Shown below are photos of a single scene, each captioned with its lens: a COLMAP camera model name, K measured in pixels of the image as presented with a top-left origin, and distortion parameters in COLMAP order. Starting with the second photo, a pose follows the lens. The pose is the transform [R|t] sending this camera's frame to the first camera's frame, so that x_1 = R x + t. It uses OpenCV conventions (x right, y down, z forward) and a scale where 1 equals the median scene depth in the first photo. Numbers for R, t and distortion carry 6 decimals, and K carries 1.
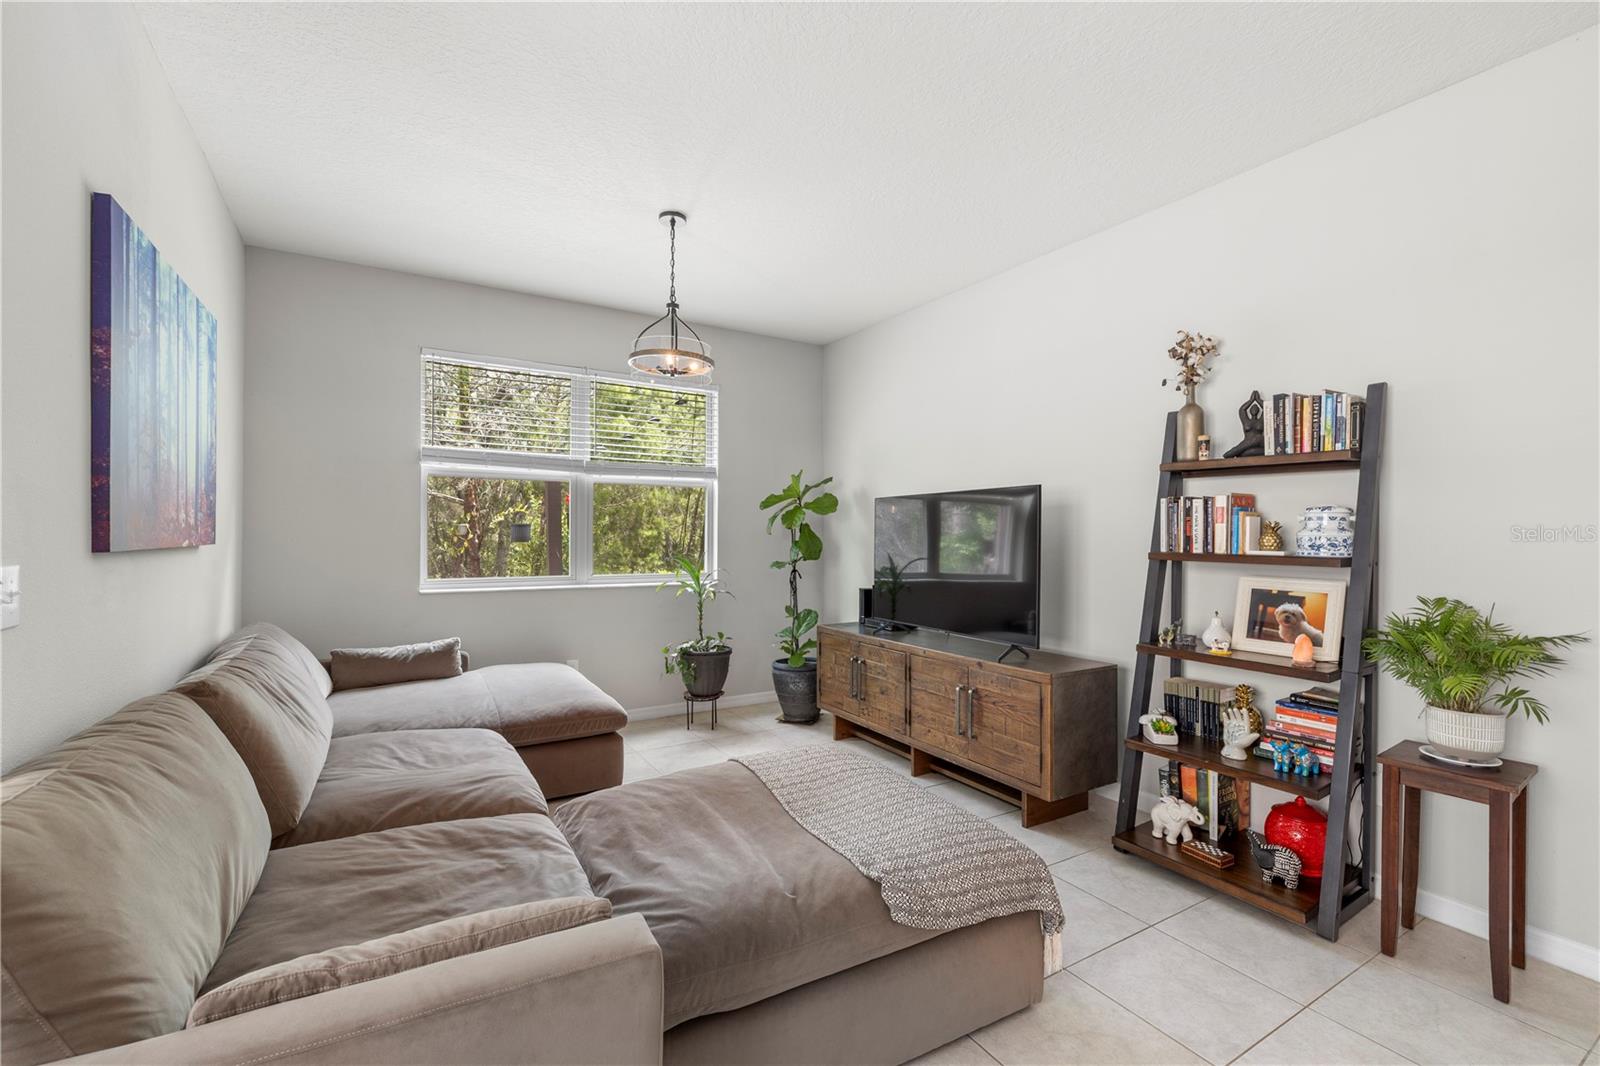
lens RADIAL K [[685.3, 0, 800.0], [0, 685.3, 533.0], [0, 0, 1]] dist [0.001139, 0.000029]
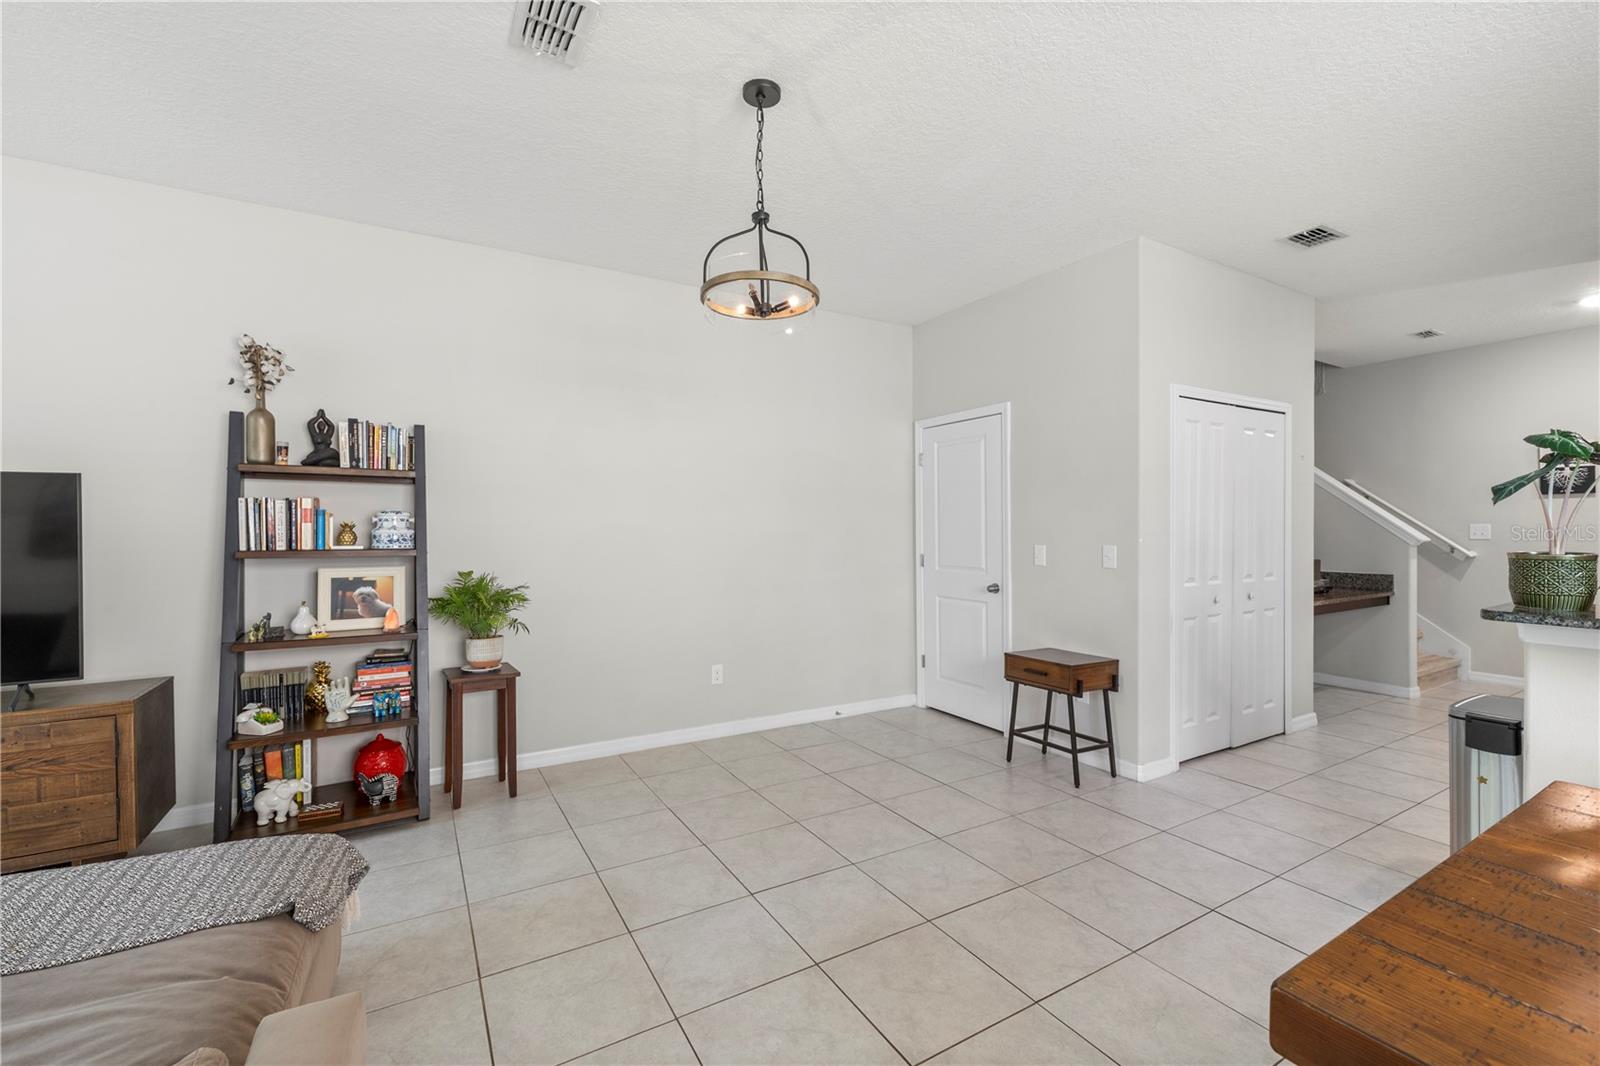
lens RADIAL K [[675.8, 0, 800.0], [0, 675.8, 533.0], [0, 0, 1]] dist [-0.000586, -0.000081]
pose [[0.012500, -0.015256, 0.999805, -0.508605], [0.003281, 0.999879, 0.015216, -0.012286], [-0.999916, 0.003090, 0.012548, 0.180818]]
